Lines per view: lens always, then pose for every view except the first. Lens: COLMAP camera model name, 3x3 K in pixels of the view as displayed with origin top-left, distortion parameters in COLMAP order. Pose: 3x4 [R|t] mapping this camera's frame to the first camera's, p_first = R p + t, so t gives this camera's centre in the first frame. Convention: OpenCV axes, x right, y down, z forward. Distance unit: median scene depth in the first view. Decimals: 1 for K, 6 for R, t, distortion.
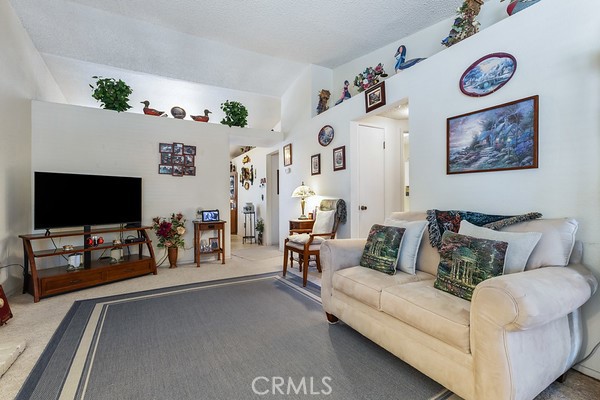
lens RADIAL K [[271.6, 0, 296.8], [0, 271.6, 198.4], [0, 0, 1]] dist [0.001539, 0.000149]
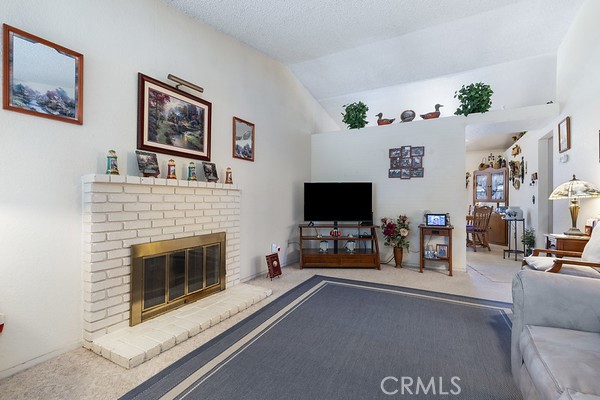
lens RADIAL K [[271.6, 0, 323.1], [0, 271.6, 201.6], [0, 0, 1]] dist [0.001539, 0.000149]
pose [[0.547109, 0.008100, -0.837022, 0.260413], [-0.002901, 0.999966, 0.007780, -0.003708], [0.837056, -0.001829, 0.547113, 0.198398]]
